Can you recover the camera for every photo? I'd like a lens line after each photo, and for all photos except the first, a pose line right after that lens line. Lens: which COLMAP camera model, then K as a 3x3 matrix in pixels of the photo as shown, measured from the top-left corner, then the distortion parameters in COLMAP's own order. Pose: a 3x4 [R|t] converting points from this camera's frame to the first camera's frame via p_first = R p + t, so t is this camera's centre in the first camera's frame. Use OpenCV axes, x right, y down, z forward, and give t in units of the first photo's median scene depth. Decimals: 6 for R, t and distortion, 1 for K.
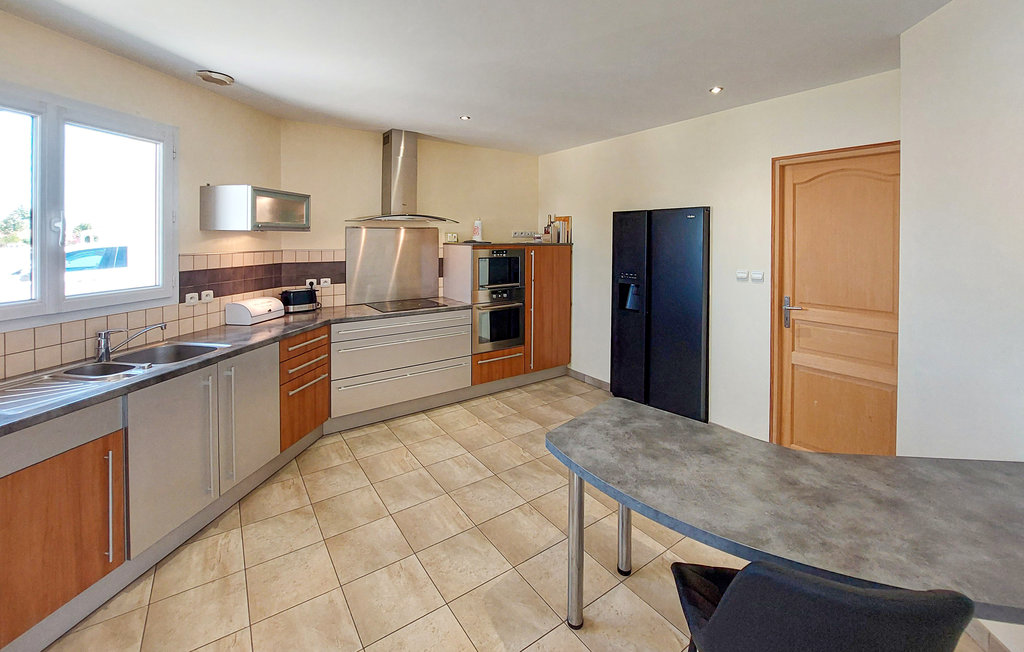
lens RADIAL K [[421.4, 0, 512.3], [0, 421.4, 217.2], [0, 0, 1]] dist [-0.024010, -0.000368]
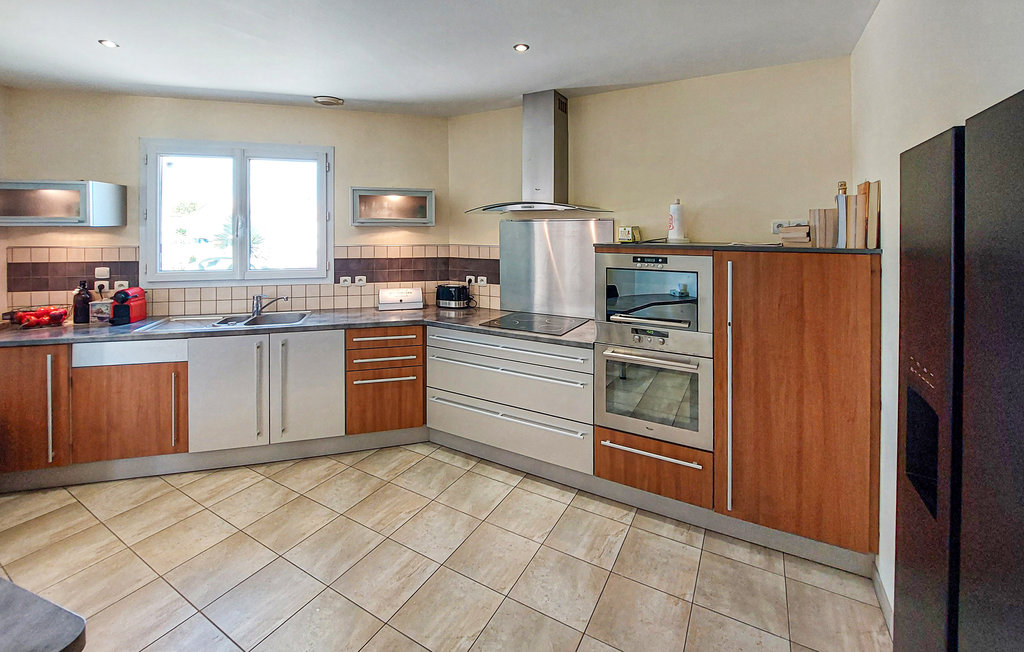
lens RADIAL K [[421.4, 0, 512.3], [0, 421.4, 217.2], [0, 0, 1]] dist [-0.024010, -0.000368]
pose [[0.429578, -0.030688, -0.902508, 0.435571], [0.039379, 0.999108, -0.015230, 0.032364], [0.902171, -0.028997, 0.430403, 0.680315]]
